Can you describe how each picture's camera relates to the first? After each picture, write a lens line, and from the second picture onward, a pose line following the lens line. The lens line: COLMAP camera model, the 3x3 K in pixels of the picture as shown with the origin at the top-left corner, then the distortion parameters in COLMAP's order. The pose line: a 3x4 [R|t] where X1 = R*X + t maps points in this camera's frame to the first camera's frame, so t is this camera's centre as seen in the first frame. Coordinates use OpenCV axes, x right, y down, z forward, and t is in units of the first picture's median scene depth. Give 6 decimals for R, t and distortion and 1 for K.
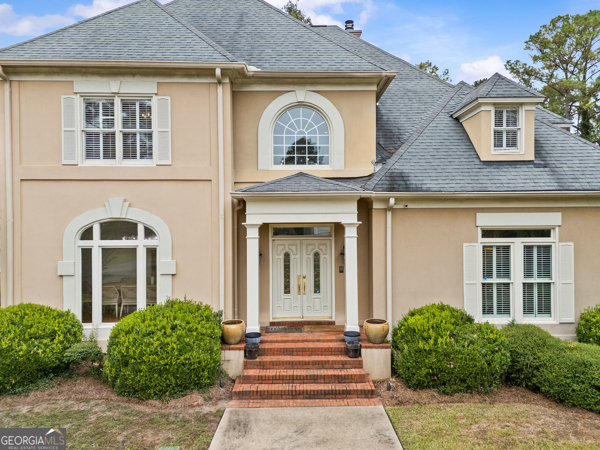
lens RADIAL K [[446.9, 0, 306.5], [0, 446.9, 229.6], [0, 0, 1]] dist [0.056762, -0.009155]
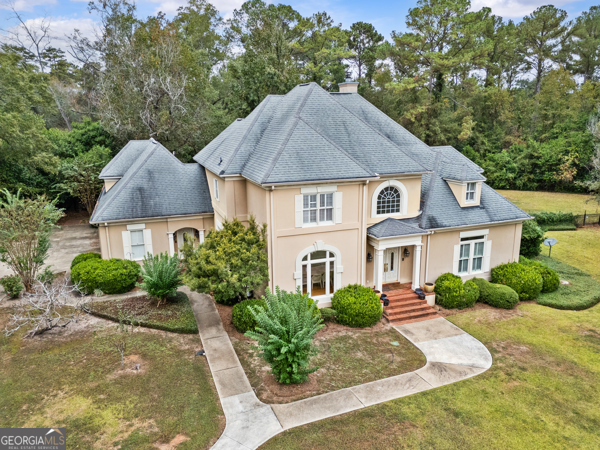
lens RADIAL K [[446.9, 0, 296.4], [0, 446.9, 227.3], [0, 0, 1]] dist [0.056762, -0.009155]
pose [[0.945077, -0.084744, 0.315670, -1.166562], [0.008234, 0.971669, 0.236203, -0.622975], [-0.326744, -0.220631, 0.919000, -0.868110]]
